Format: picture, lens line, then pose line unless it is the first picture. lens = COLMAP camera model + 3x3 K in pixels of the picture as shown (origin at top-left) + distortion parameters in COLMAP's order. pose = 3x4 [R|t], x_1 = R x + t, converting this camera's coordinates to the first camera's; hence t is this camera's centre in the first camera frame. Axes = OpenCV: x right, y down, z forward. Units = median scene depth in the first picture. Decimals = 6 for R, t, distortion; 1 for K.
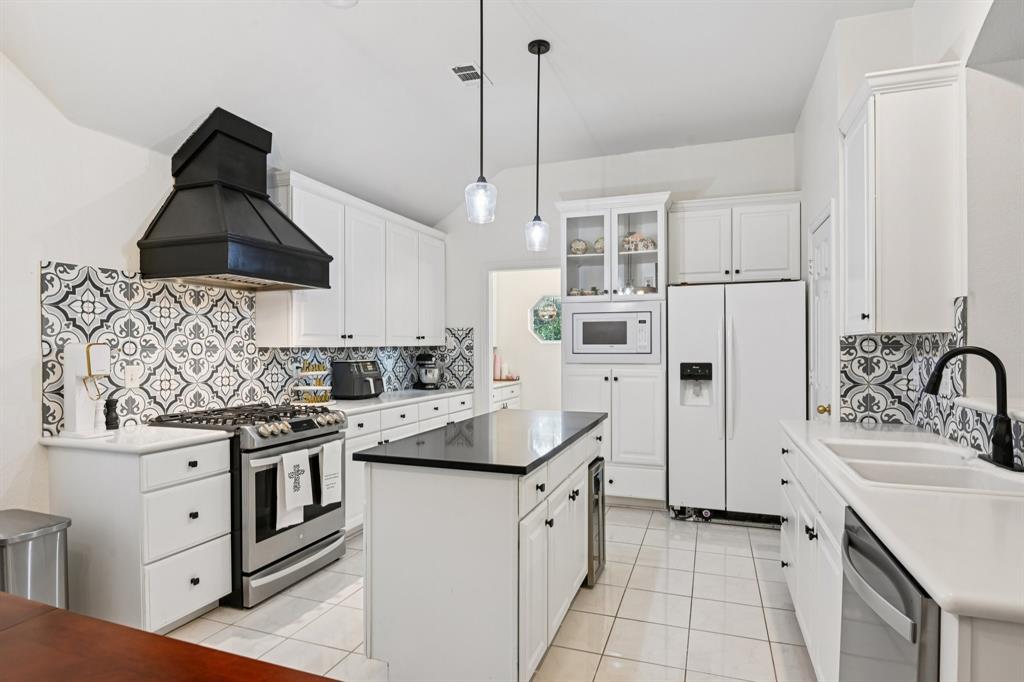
lens RADIAL K [[542.8, 0, 516.5], [0, 542.8, 348.0], [0, 0, 1]] dist [-0.012571, -0.011304]
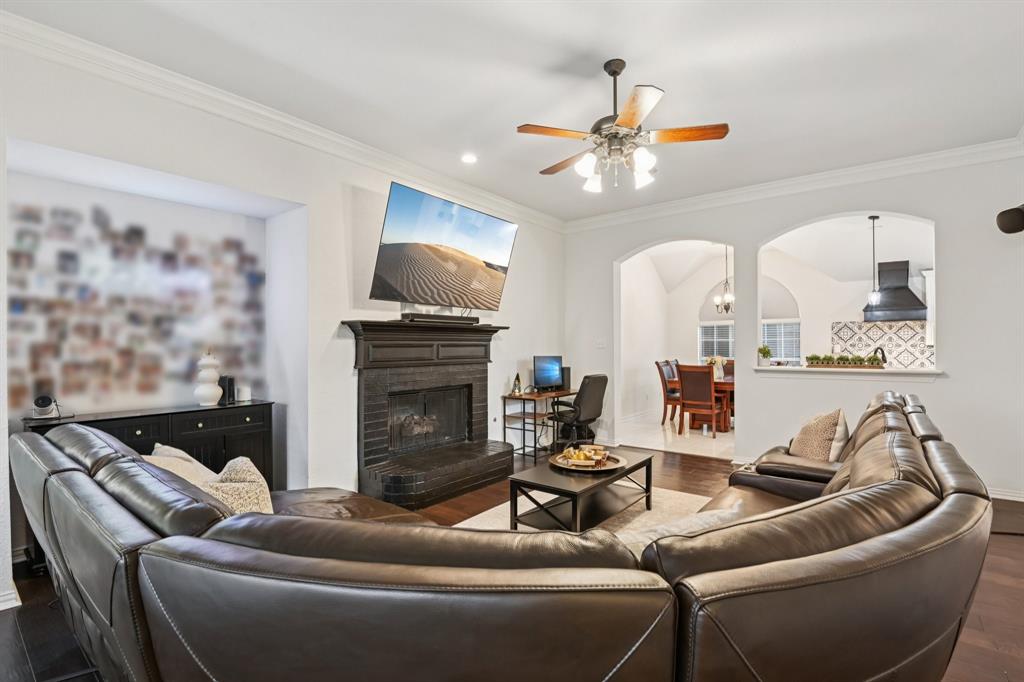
lens RADIAL K [[471.5, 0, 519.1], [0, 471.5, 339.3], [0, 0, 1]] dist [-0.017654, -0.000048]
pose [[-0.309367, -0.006075, -0.950923, 2.340955], [0.003412, 0.999966, -0.007499, -0.020357], [0.950937, -0.005565, -0.309336, -0.067955]]
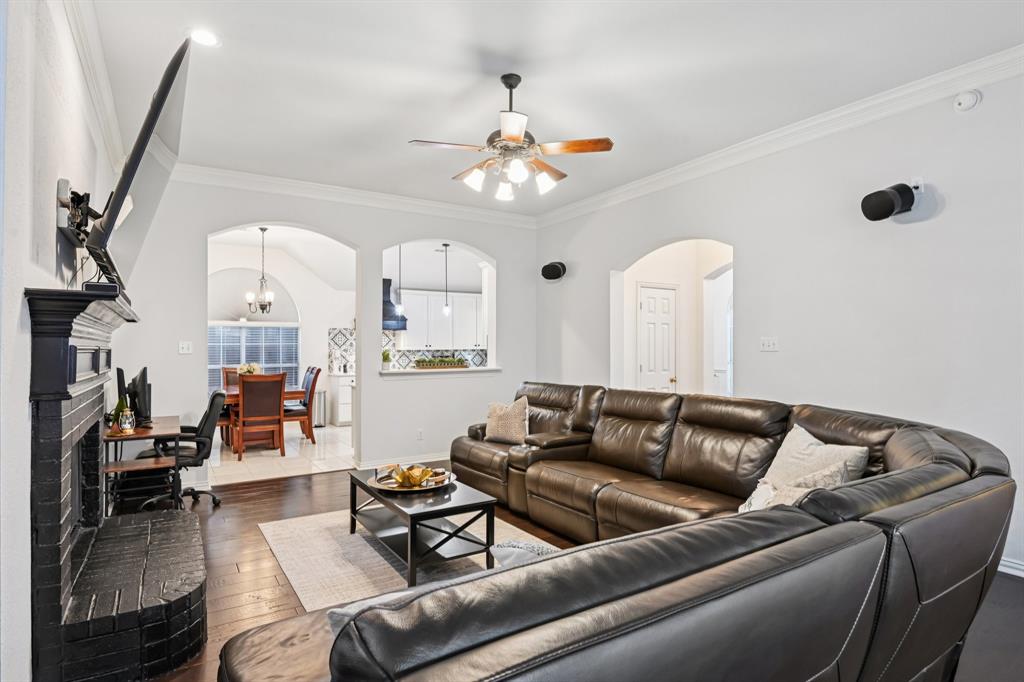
lens RADIAL K [[542.8, 0, 516.5], [0, 542.8, 348.0], [0, 0, 1]] dist [-0.012571, -0.011304]
pose [[0.791507, 0.001726, -0.611158, 2.092827], [-0.001770, 0.999998, 0.000531, -0.016955], [0.611158, 0.000661, 0.791509, -1.040246]]
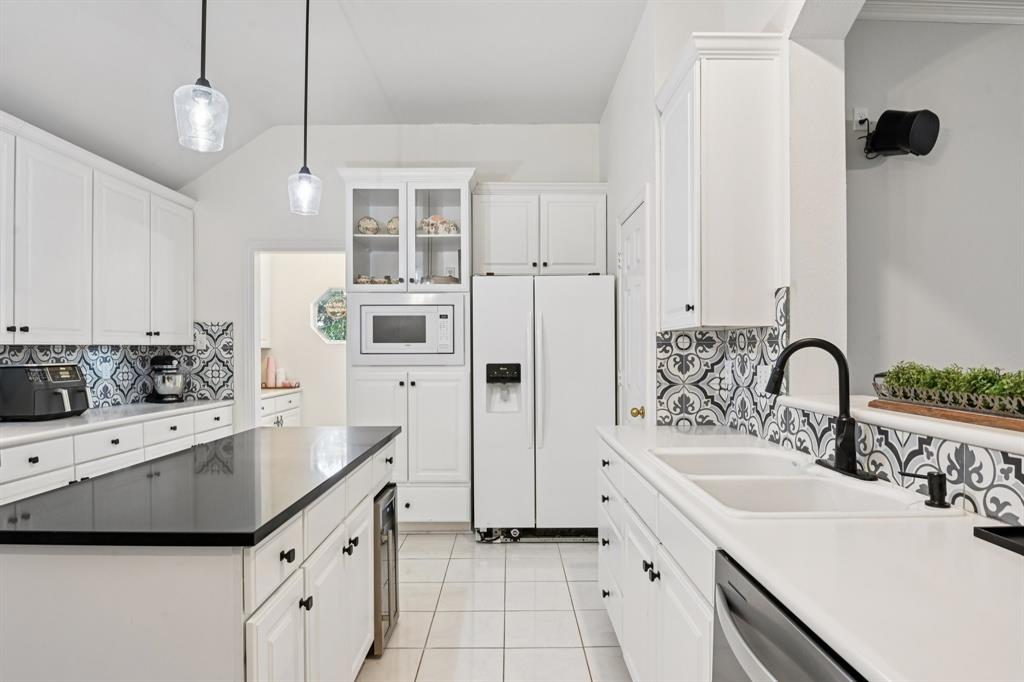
lens RADIAL K [[553.9, 0, 508.8], [0, 553.9, 350.6], [0, 0, 1]] dist [-0.006637, -0.016053]
pose [[0.941217, -0.000627, 0.337802, 0.045670], [0.001688, 0.999995, -0.002848, 0.011523], [-0.337798, 0.003251, 0.941213, 0.194167]]
